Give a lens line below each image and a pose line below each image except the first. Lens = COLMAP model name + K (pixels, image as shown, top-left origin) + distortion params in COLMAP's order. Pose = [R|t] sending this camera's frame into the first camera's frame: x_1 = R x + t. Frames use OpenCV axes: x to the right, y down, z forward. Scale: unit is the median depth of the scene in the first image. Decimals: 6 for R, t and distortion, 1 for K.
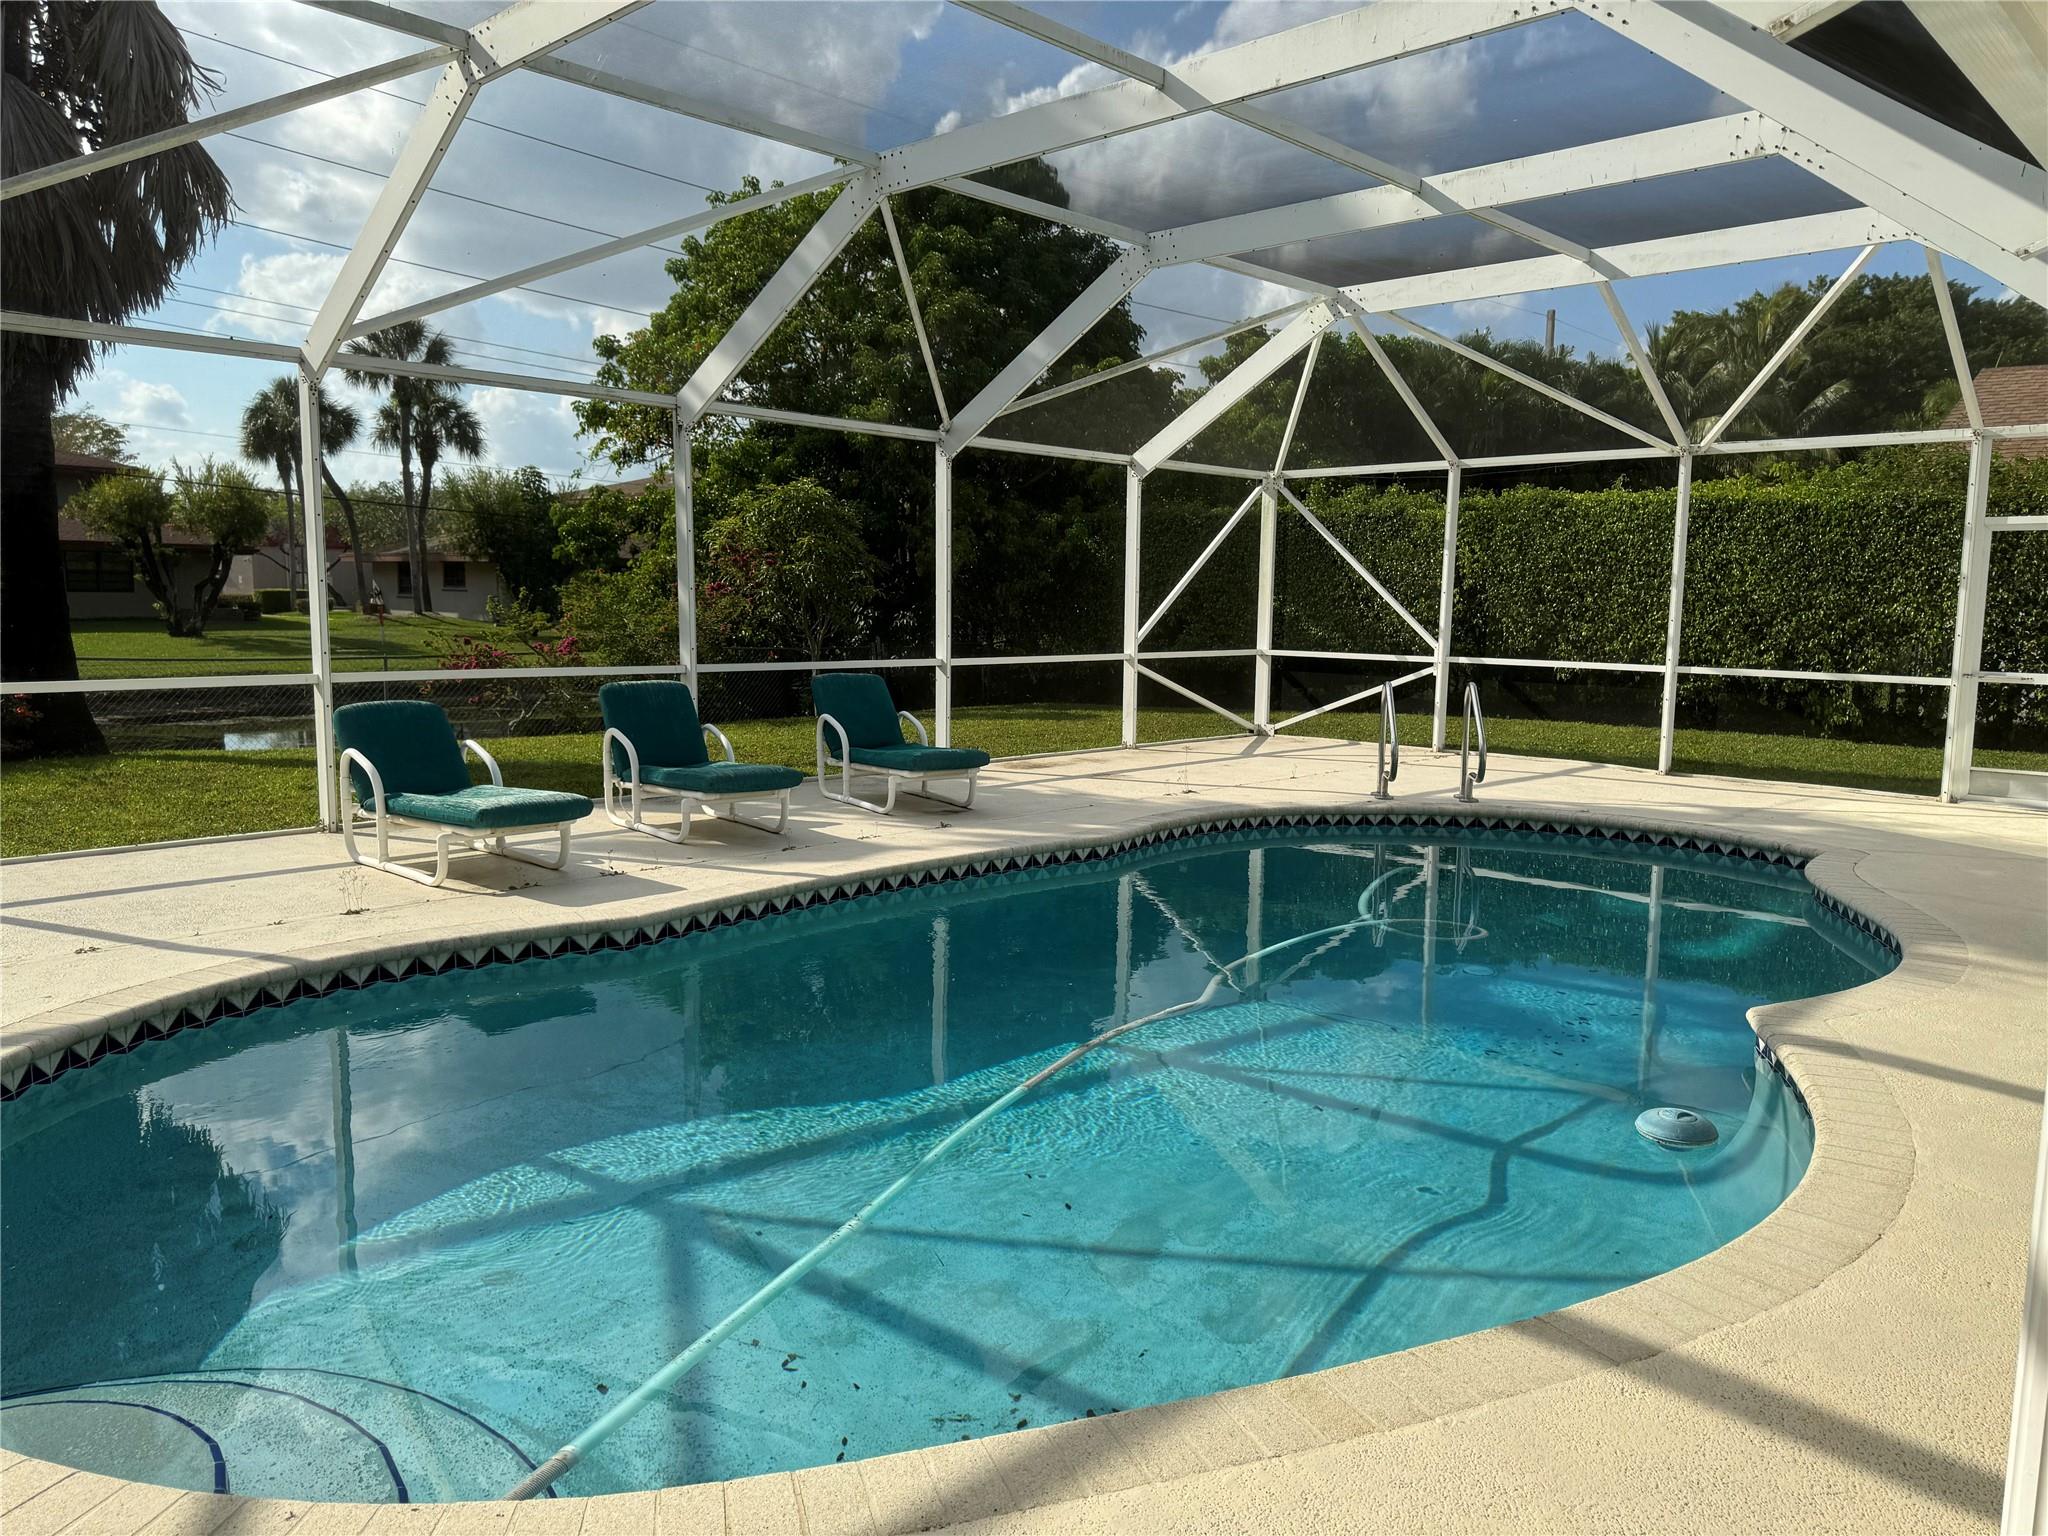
lens RADIAL K [[1456.4, 0, 1078.0], [0, 1456.4, 795.1], [0, 0, 1]] dist [0.031229, -0.044512]
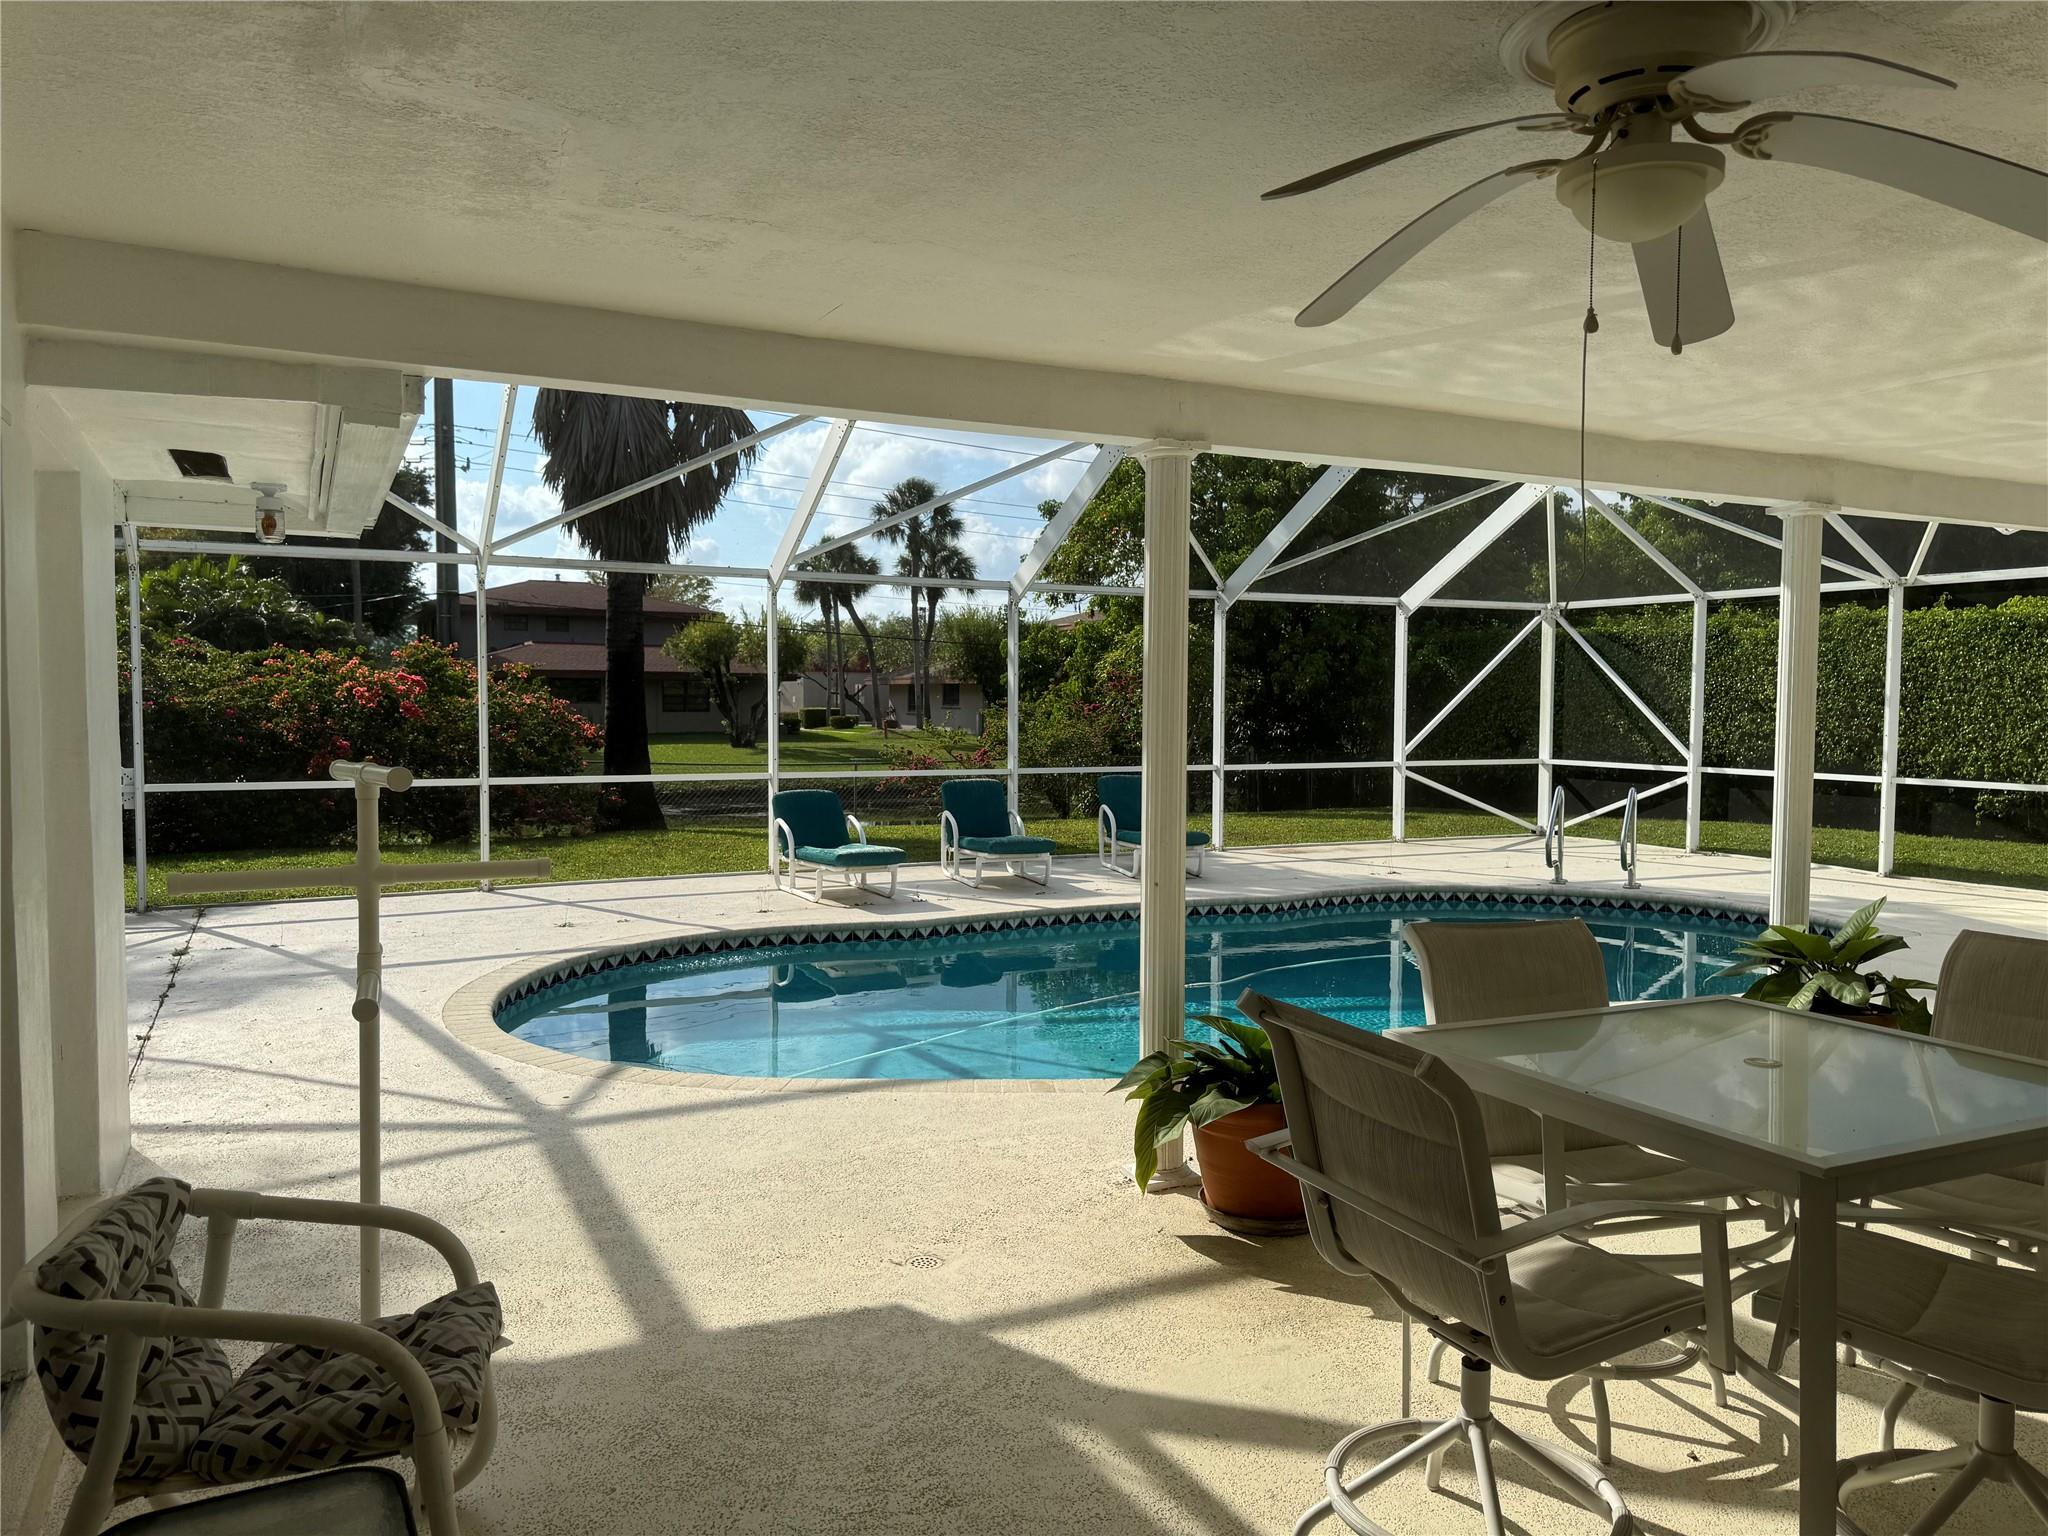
lens RADIAL K [[1456.4, 0, 1034.4], [0, 1456.4, 777.7], [0, 0, 1]] dist [0.031229, -0.044512]
pose [[0.937459, 0.008879, -0.347983, 0.166444], [-0.039461, 0.995941, -0.080895, 0.022277], [0.345852, 0.089568, 0.934004, -0.204939]]
